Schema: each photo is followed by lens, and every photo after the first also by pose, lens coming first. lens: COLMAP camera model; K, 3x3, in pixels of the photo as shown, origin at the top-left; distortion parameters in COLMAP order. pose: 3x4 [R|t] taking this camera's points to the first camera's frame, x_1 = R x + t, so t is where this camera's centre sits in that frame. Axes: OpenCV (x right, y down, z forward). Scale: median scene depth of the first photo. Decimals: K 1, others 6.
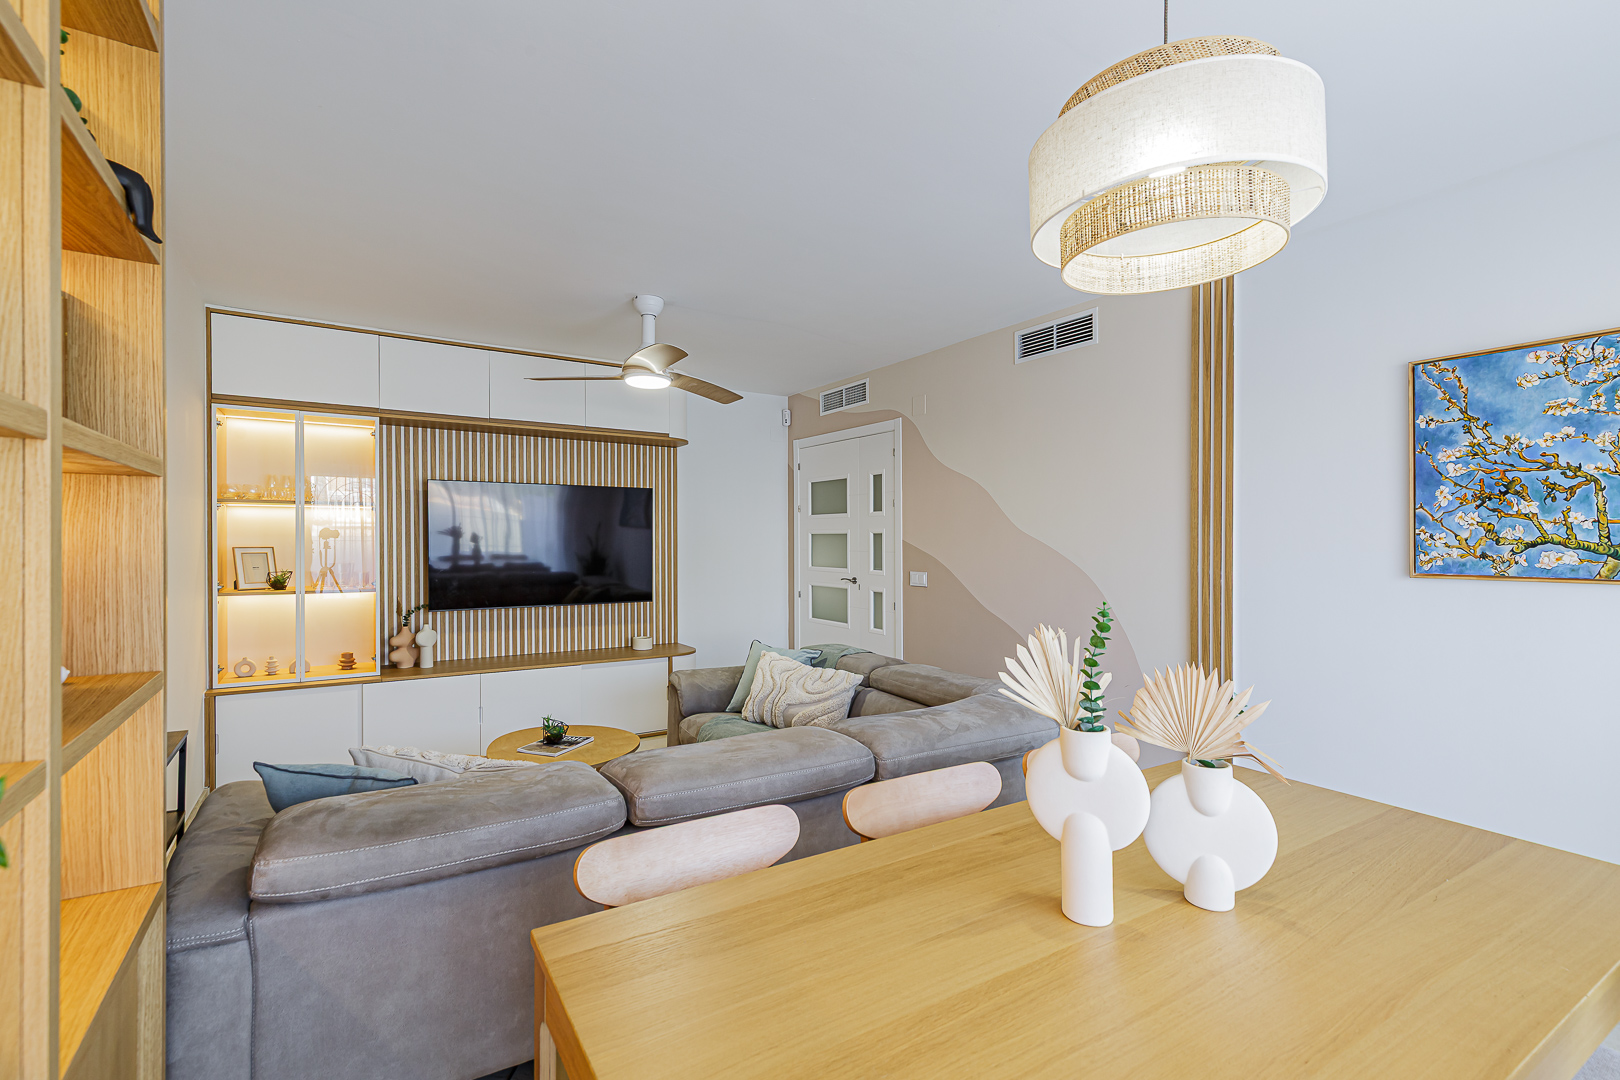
lens RADIAL K [[750.8, 0, 815.0], [0, 750.8, 558.3], [0, 0, 1]] dist [0.004725, 0.000167]
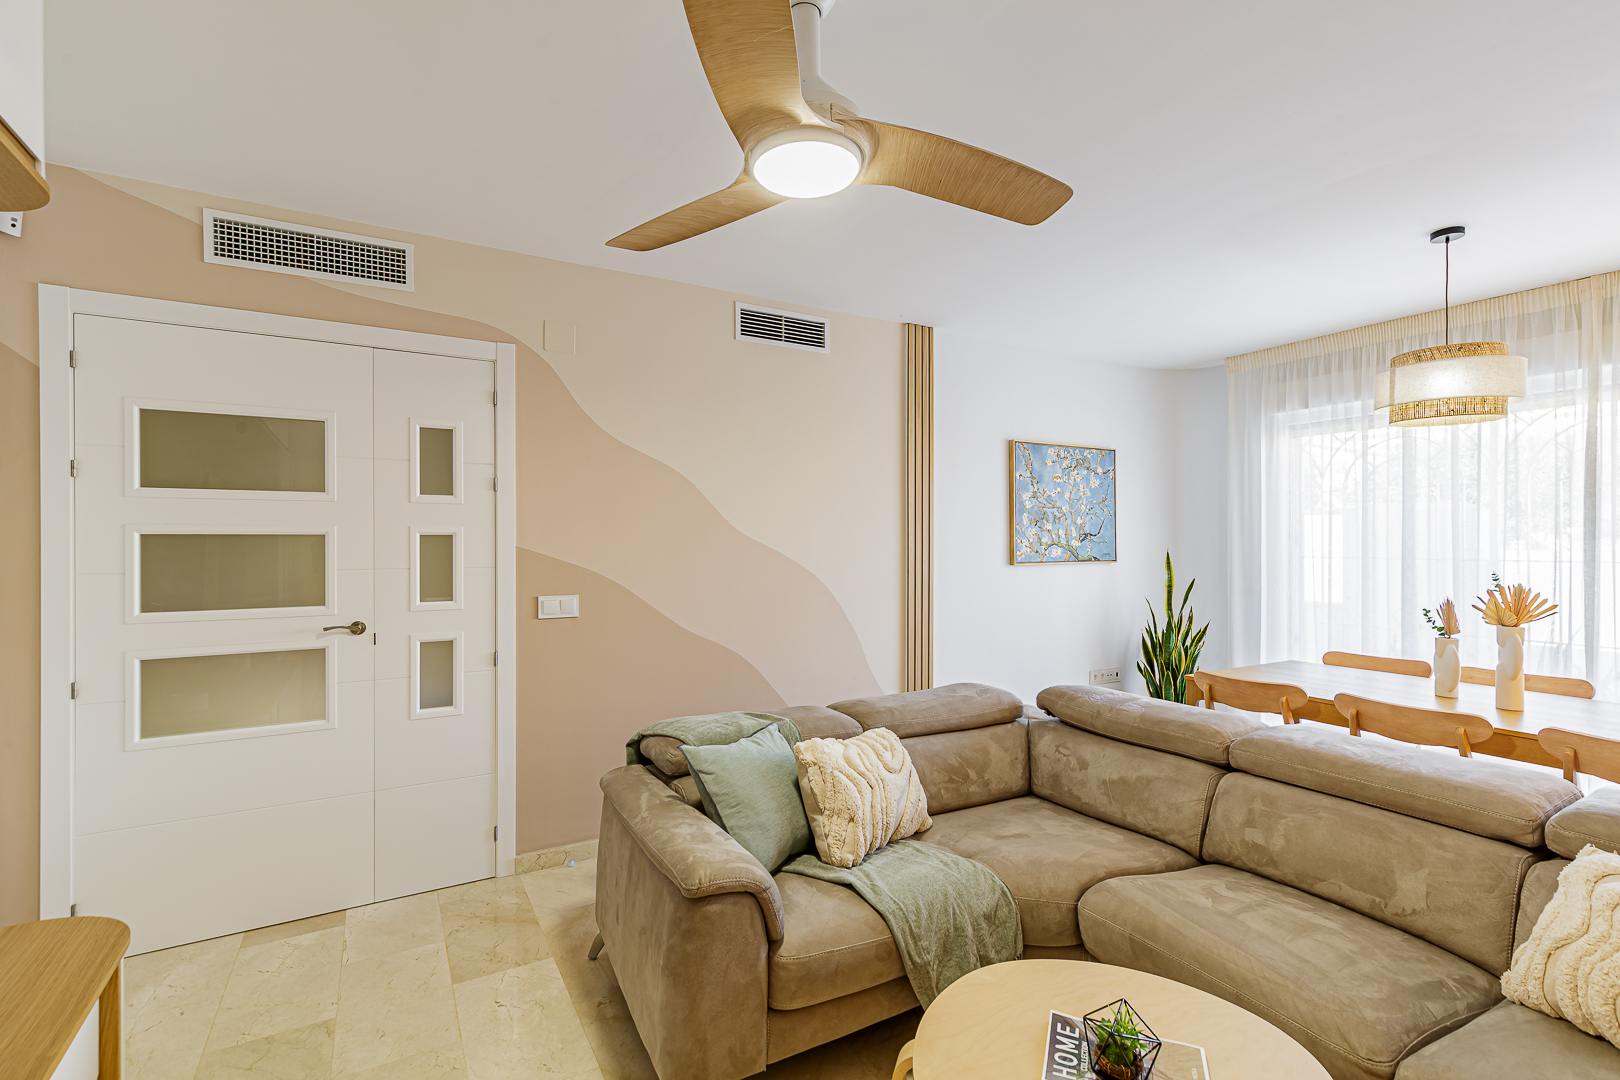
lens RADIAL K [[759.6, 0, 810.0], [0, 759.6, 540.0], [0, 0, 1]] dist [0.001441, -0.000058]
pose [[0.016409, 0.001929, 0.999863, -0.917261], [0.028089, 0.999603, -0.002389, -0.039786], [-0.999471, 0.028125, 0.016348, 1.401018]]
